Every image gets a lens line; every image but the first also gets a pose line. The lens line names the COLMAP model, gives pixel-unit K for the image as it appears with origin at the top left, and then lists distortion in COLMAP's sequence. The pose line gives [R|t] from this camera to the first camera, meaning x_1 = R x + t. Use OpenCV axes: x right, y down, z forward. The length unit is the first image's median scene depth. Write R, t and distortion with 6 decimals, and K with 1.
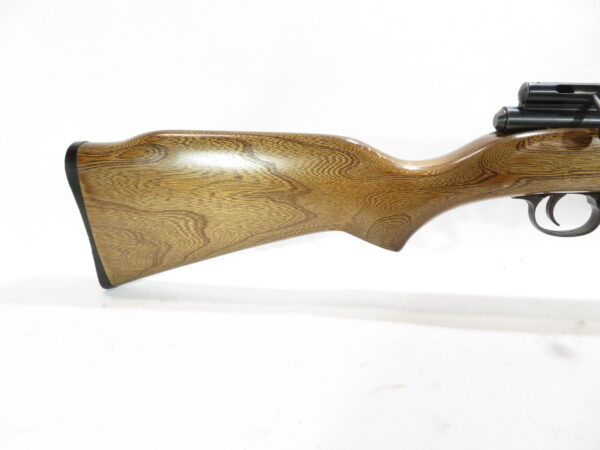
lens RADIAL K [[439.5, 0, 300.0], [0, 439.5, 225.0], [0, 0, 1]] dist [0.001804, 0.002798]
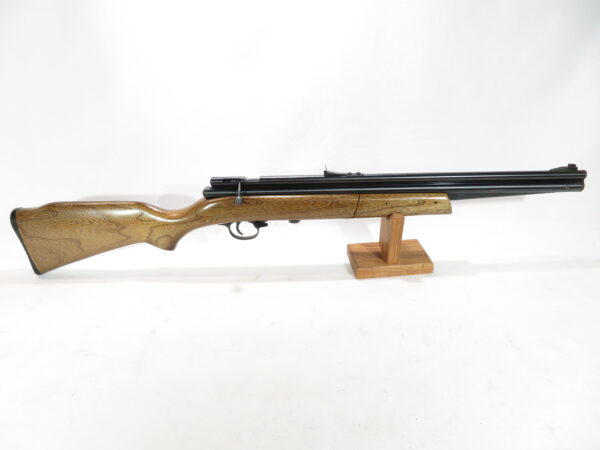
lens RADIAL K [[439.5, 0, 300.0], [0, 439.5, 225.0], [0, 0, 1]] dist [0.001804, 0.002798]
pose [[0.996284, -0.057067, 0.064505, 0.735546], [0.051397, 0.994935, 0.086381, -0.226272], [-0.069108, -0.082745, 0.994172, -1.236462]]
